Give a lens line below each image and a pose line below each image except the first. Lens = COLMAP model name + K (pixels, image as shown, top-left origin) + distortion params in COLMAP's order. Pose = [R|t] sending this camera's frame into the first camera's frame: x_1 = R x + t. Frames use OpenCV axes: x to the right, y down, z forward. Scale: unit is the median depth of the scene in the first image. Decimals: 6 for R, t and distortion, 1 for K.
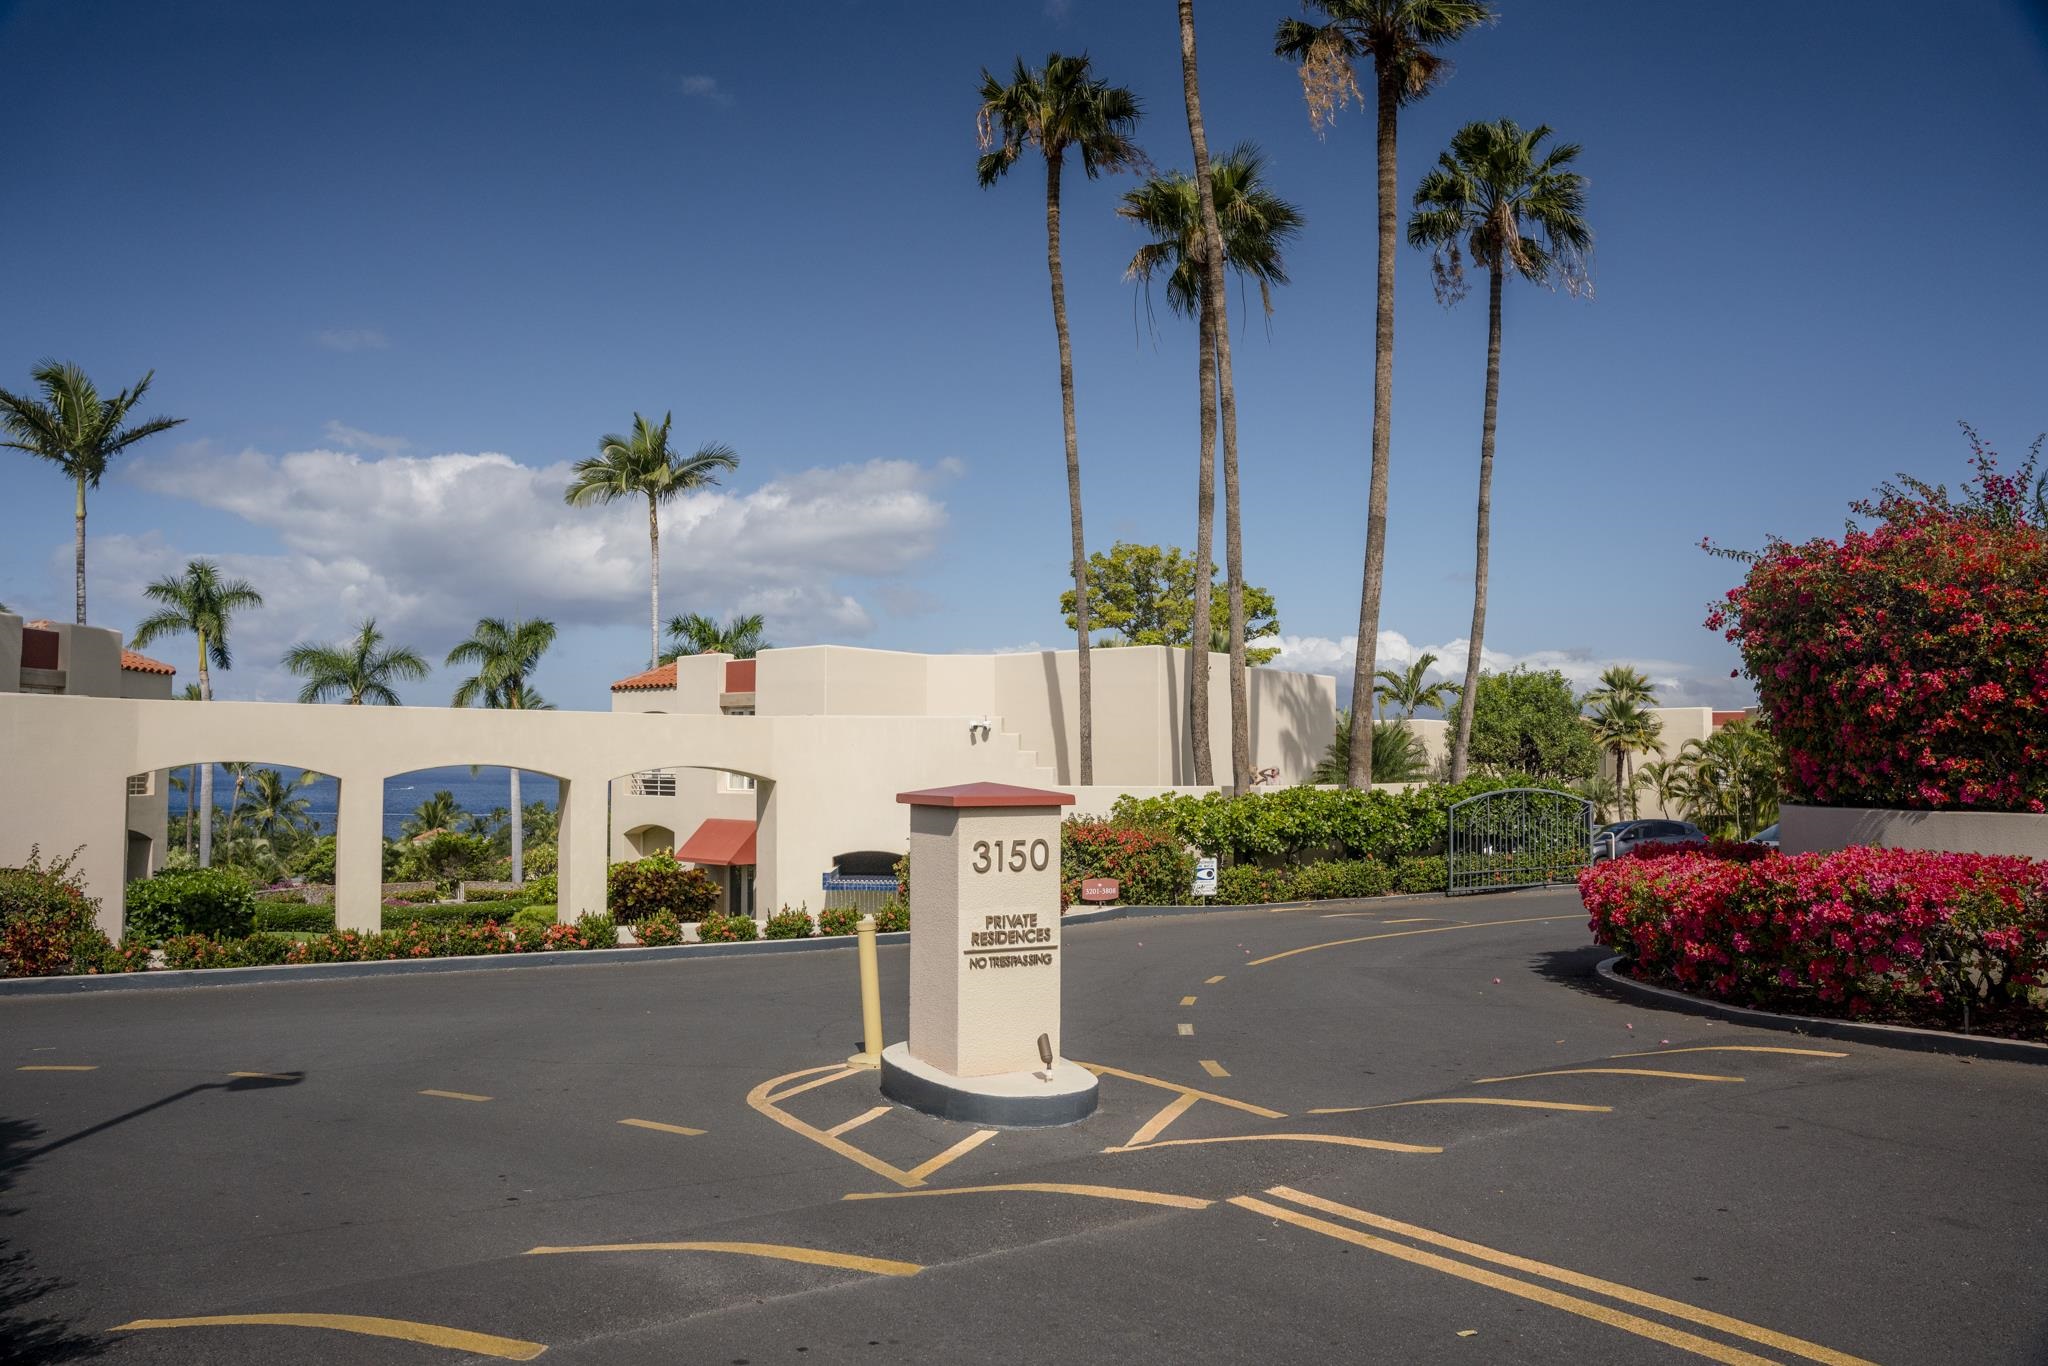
lens RADIAL K [[1578.9, 0, 1024.0], [0, 1578.9, 683.0], [0, 0, 1]] dist [-0.148718, 0.069280]
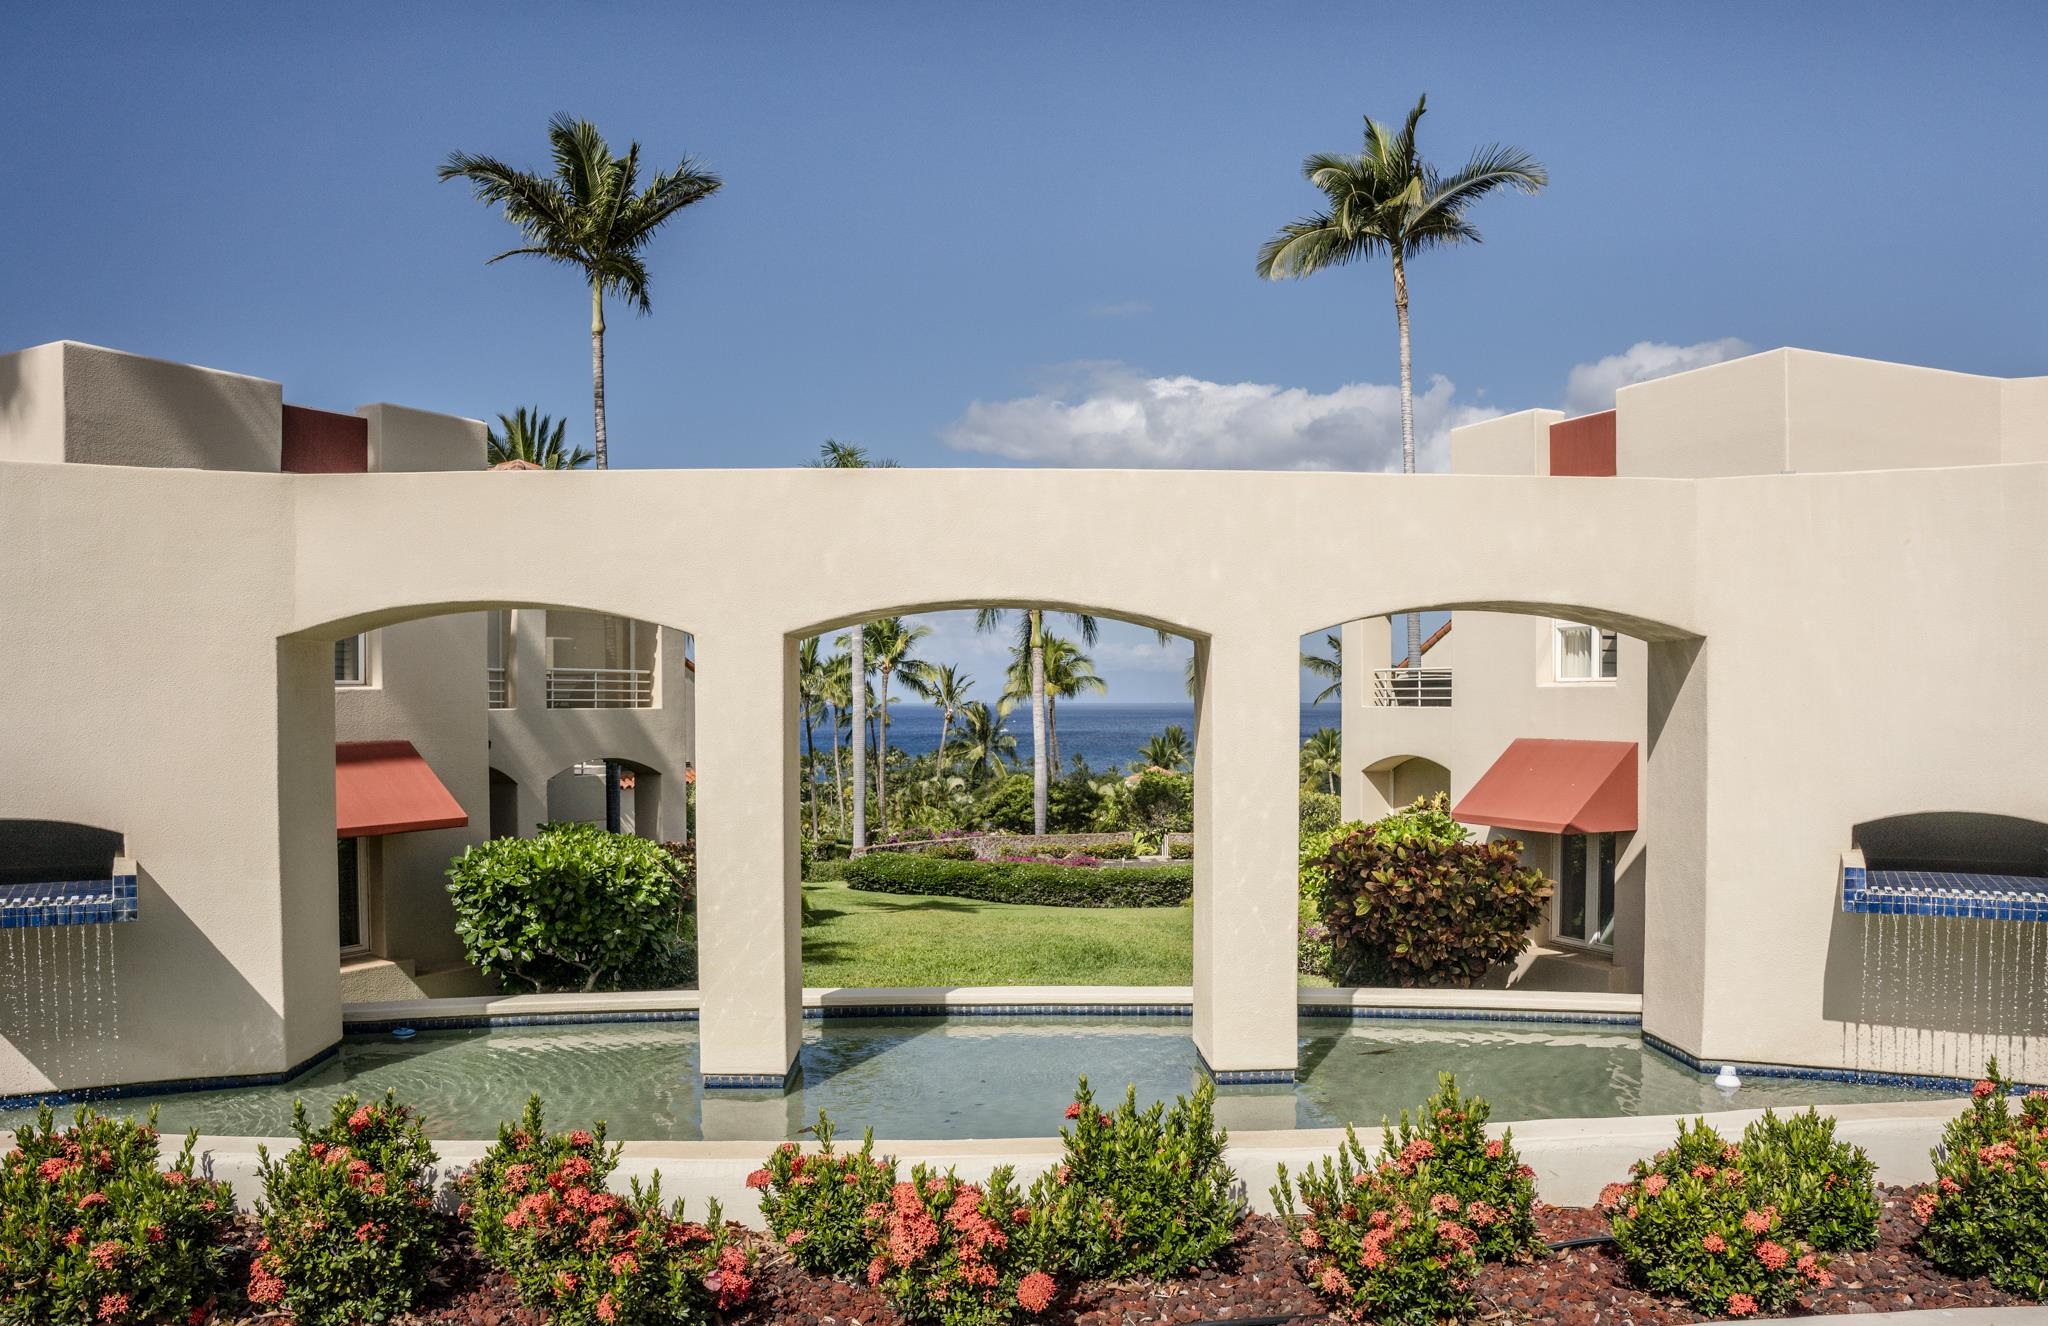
lens RADIAL K [[1660.7, 0, 1024.0], [0, 1660.7, 663.0], [0, 0, 1]] dist [-0.101928, 0.000414]
pose [[0.894205, -0.012533, -0.447482, -0.103910], [0.024673, 0.999468, 0.021312, 0.045648], [0.446977, -0.030099, 0.894039, 0.445417]]
